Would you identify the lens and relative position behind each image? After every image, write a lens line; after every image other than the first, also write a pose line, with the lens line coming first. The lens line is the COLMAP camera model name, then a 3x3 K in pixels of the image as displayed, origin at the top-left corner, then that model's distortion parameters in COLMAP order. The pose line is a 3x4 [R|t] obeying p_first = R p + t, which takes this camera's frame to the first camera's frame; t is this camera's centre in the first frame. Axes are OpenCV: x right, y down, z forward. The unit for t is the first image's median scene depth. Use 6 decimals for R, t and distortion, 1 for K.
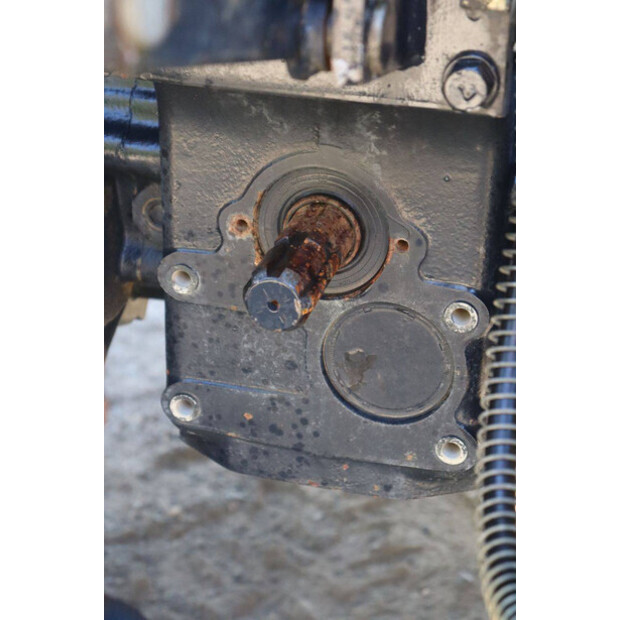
lens RADIAL K [[1443.4, 0, 310.0], [0, 1443.4, 310.0], [0, 0, 1]] dist [0.207580, 0.522250]
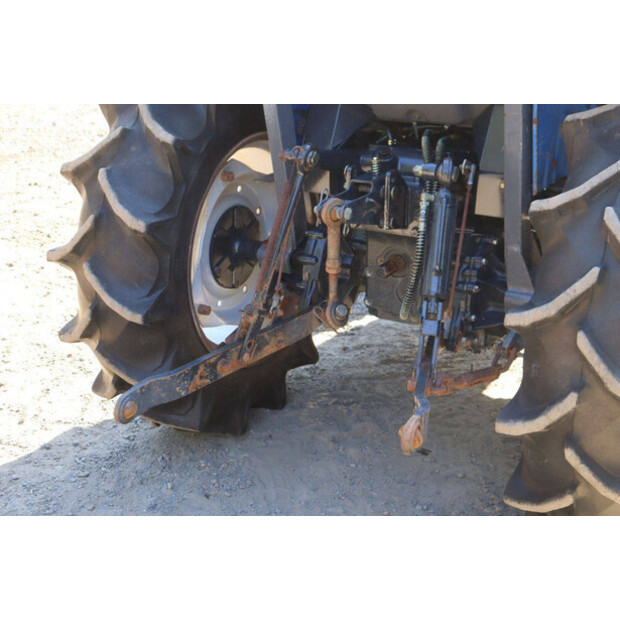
lens RADIAL K [[982.2, 0, 278.6], [0, 982.2, 308.9], [0, 0, 1]] dist [0.099964, 0.028713]
pose [[0.955797, 0.065231, -0.286700, 0.556727], [-0.096490, 0.990667, -0.096277, 0.431613], [0.277744, 0.119685, 0.953171, -2.123375]]
